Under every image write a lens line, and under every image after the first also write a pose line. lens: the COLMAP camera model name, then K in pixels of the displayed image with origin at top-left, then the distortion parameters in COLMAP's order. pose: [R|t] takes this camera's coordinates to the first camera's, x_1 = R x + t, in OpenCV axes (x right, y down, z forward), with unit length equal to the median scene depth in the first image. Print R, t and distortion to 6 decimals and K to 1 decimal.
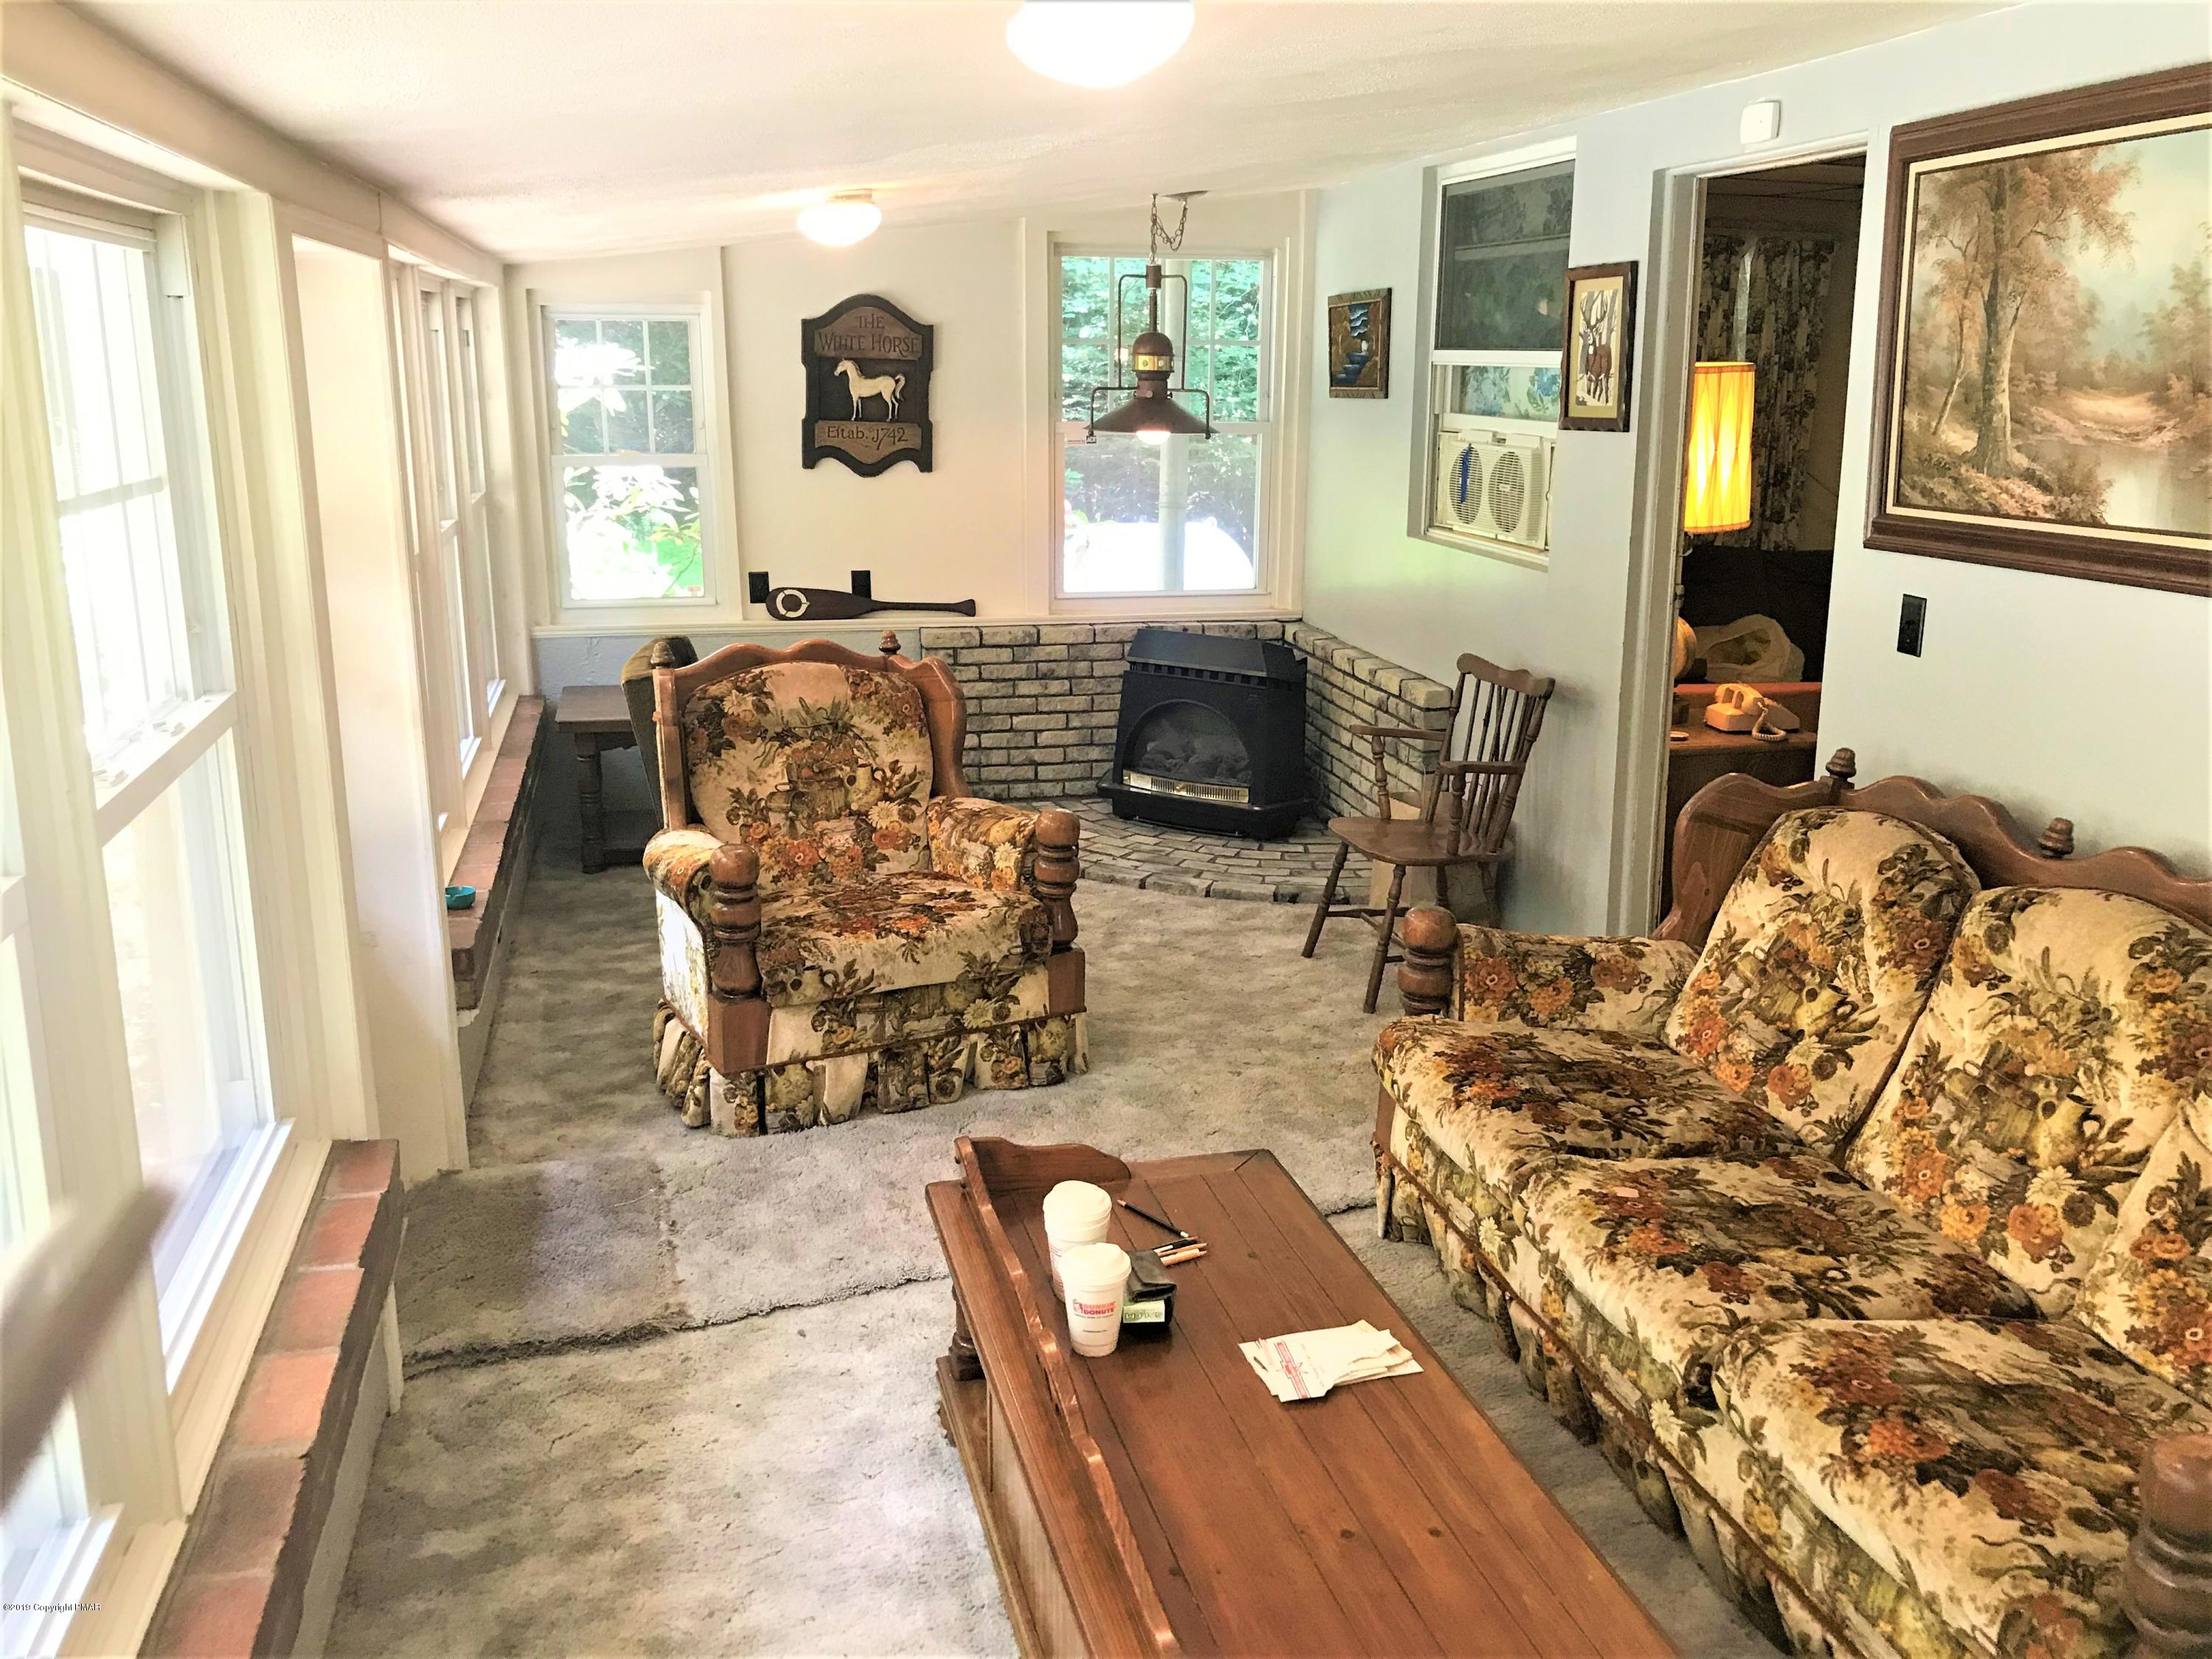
lens RADIAL K [[1931.6, 0, 1106.7], [0, 1931.6, 831.1], [0, 0, 1]] dist [0.006361, 0.011884]
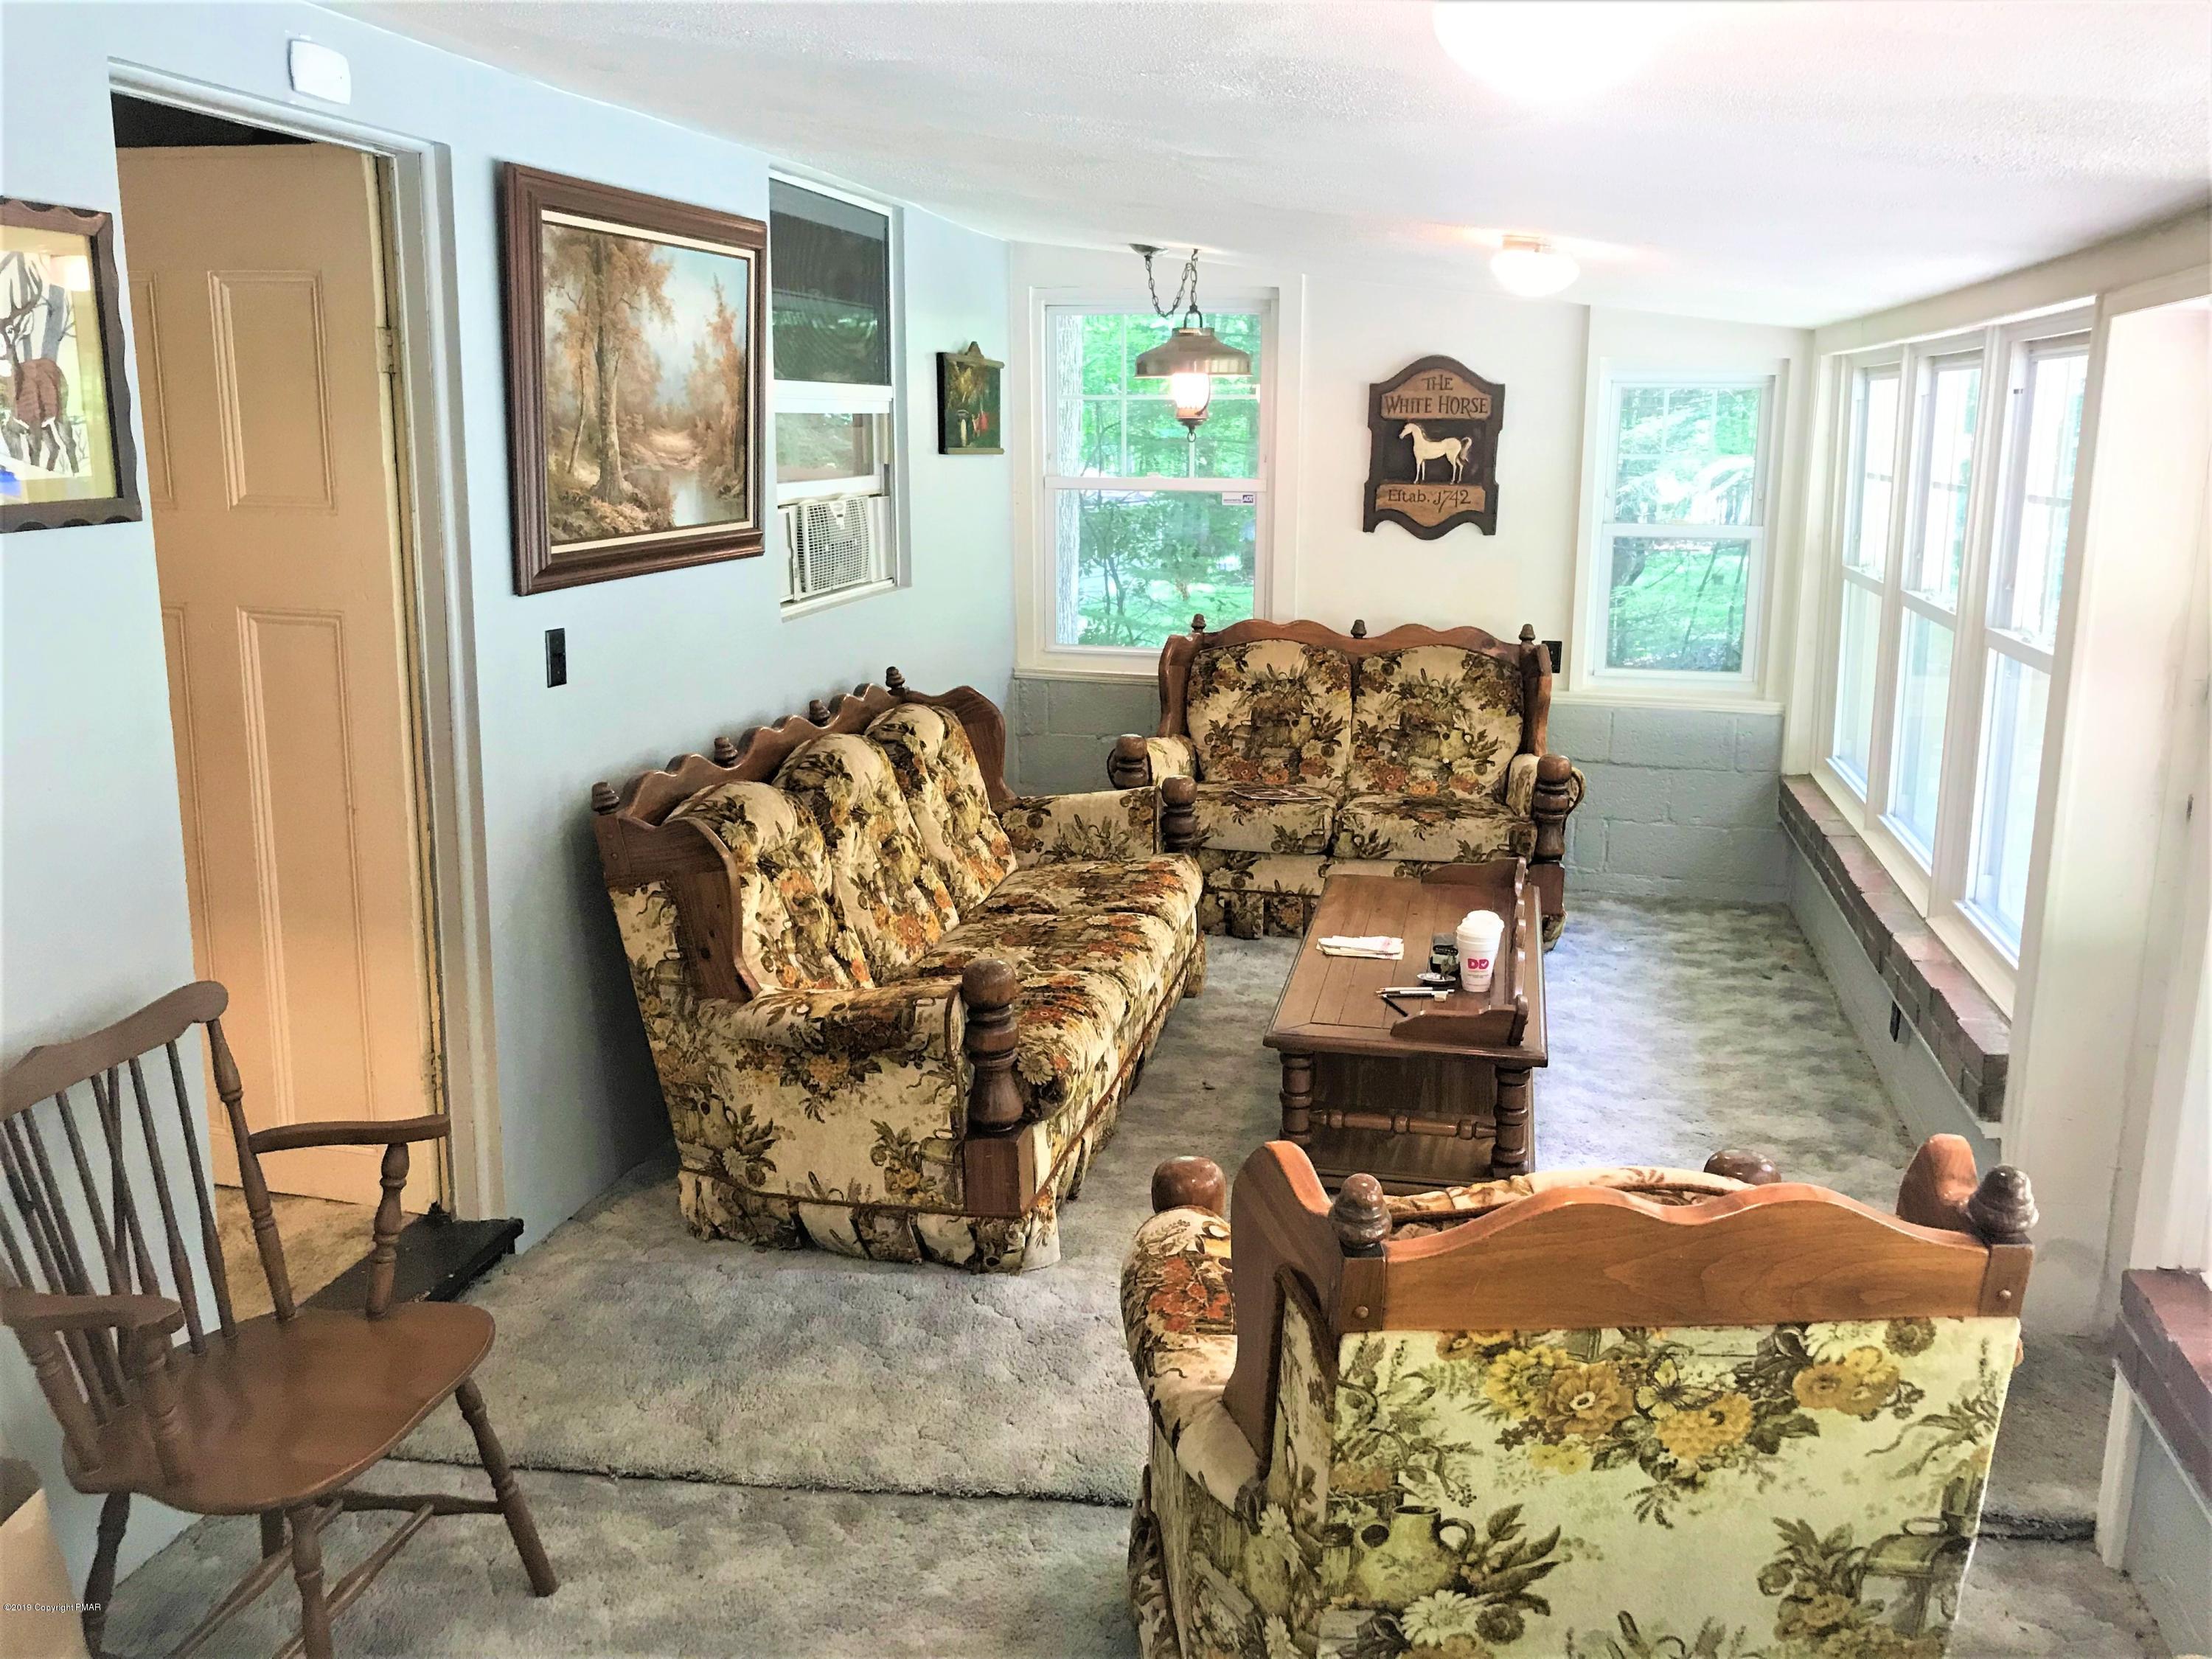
lens RADIAL K [[1931.6, 0, 1105.7], [0, 1931.6, 825.9], [0, 0, 1]] dist [0.006361, 0.011884]
pose [[-0.905922, -0.099716, 0.411535, -0.312606], [0.086262, 0.908038, 0.409910, -0.462531], [-0.414564, 0.406847, -0.814010, 1.919763]]
